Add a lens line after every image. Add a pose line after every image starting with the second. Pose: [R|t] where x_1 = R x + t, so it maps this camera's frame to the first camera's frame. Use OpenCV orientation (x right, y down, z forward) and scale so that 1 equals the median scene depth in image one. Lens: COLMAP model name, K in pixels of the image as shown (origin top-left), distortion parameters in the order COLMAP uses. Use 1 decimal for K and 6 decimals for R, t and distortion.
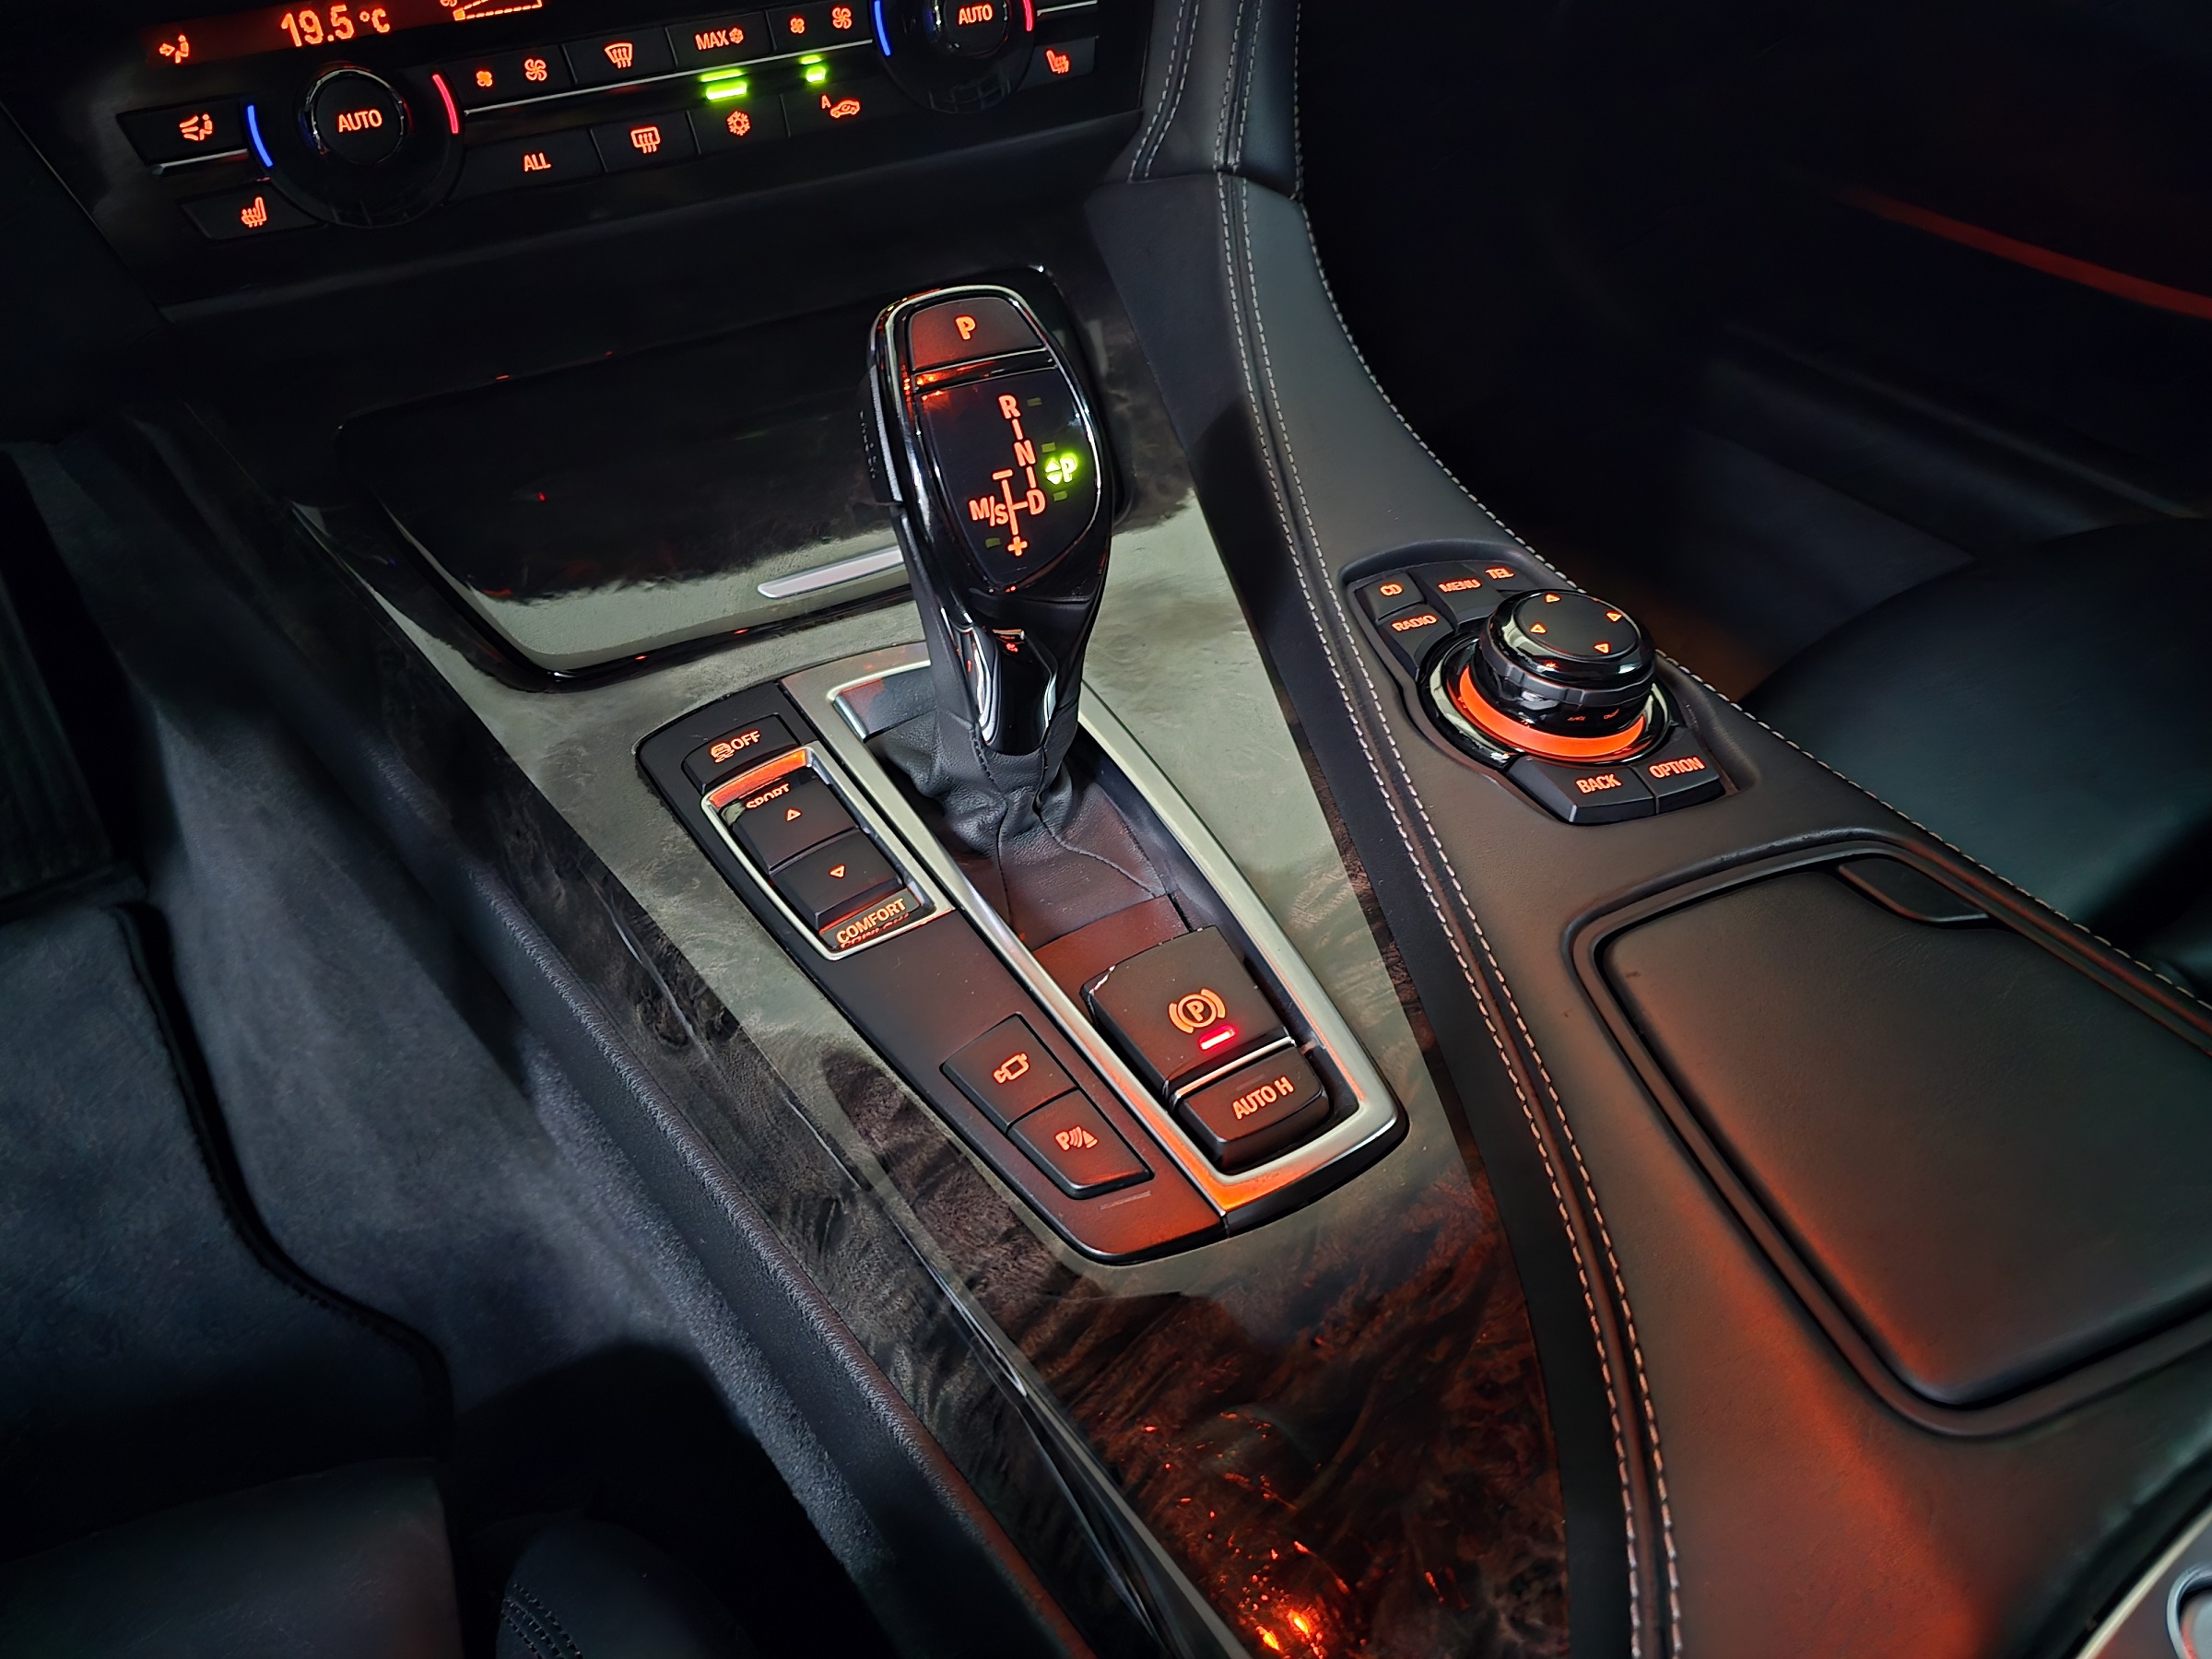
lens RADIAL K [[1487.6, 0, 1106.0], [0, 1487.6, 829.5], [0, 0, 1]] dist [0.004952, -0.002190]
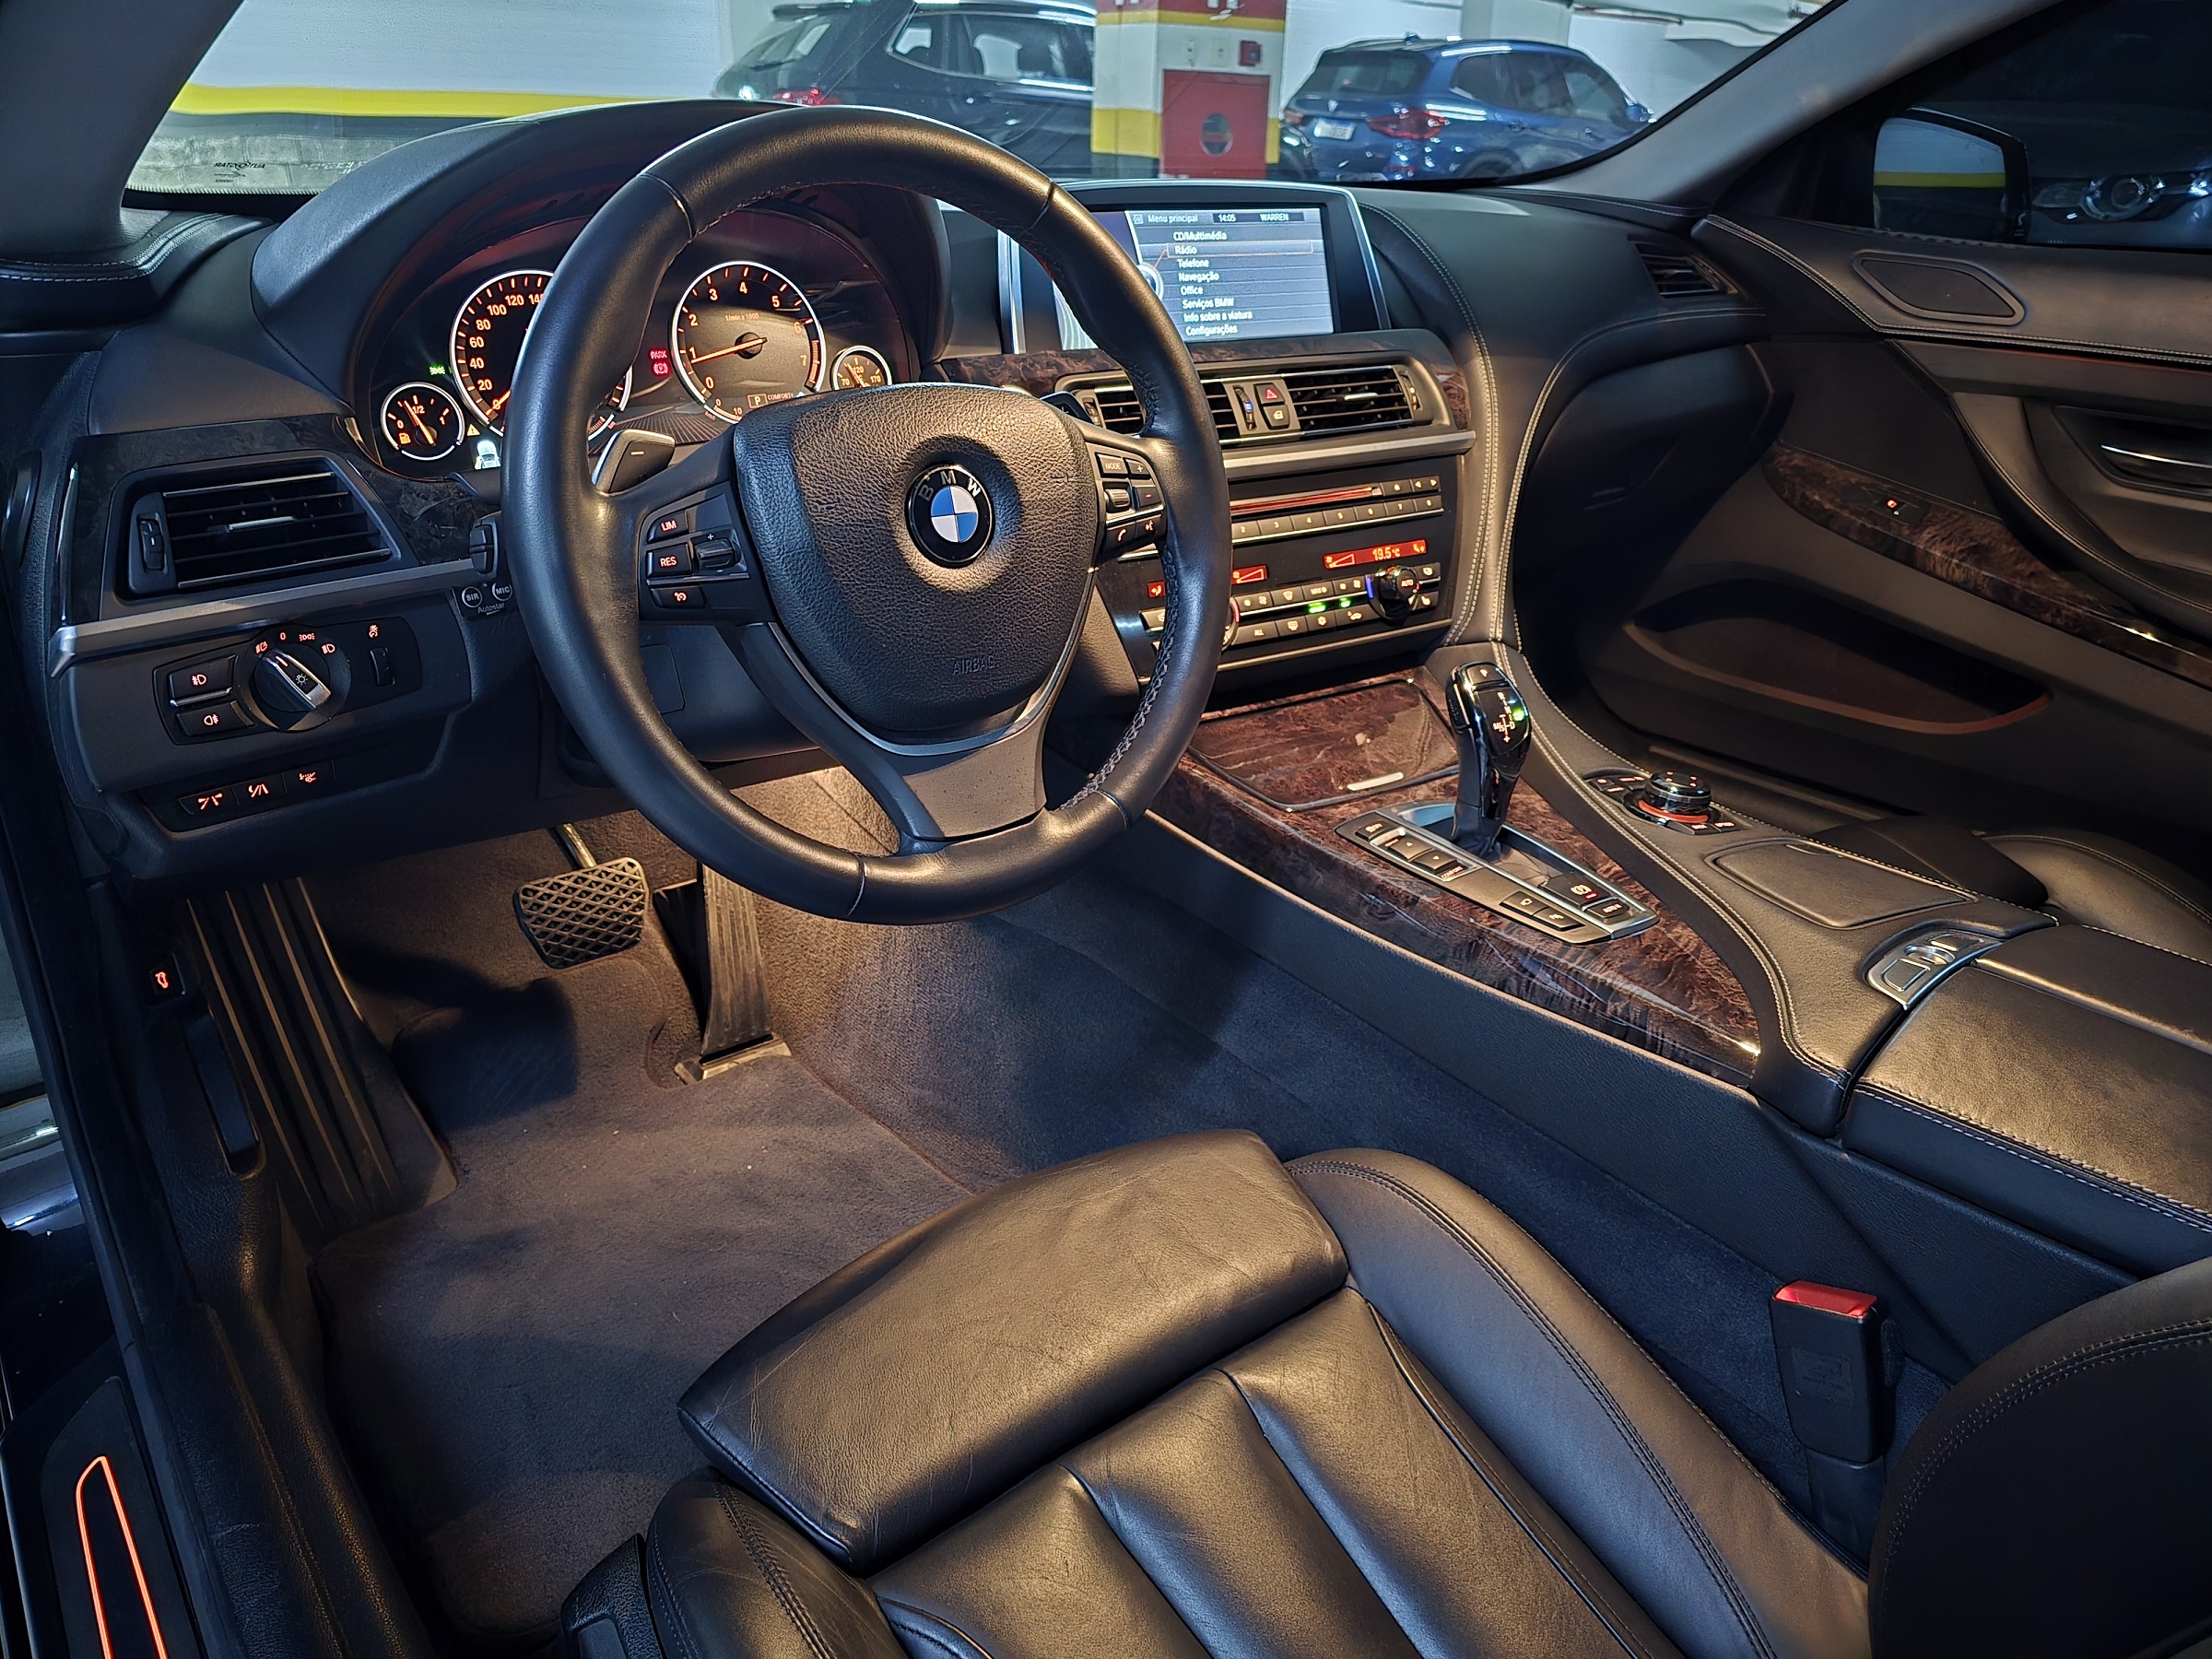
lens RADIAL K [[1487.6, 0, 1106.0], [0, 1487.6, 829.5], [0, 0, 1]] dist [0.004952, -0.002190]
pose [[0.998857, -0.004409, 0.047601, -0.794679], [0.019736, 0.944948, -0.326626, 0.747942], [-0.043540, 0.327192, 0.943954, -1.380850]]
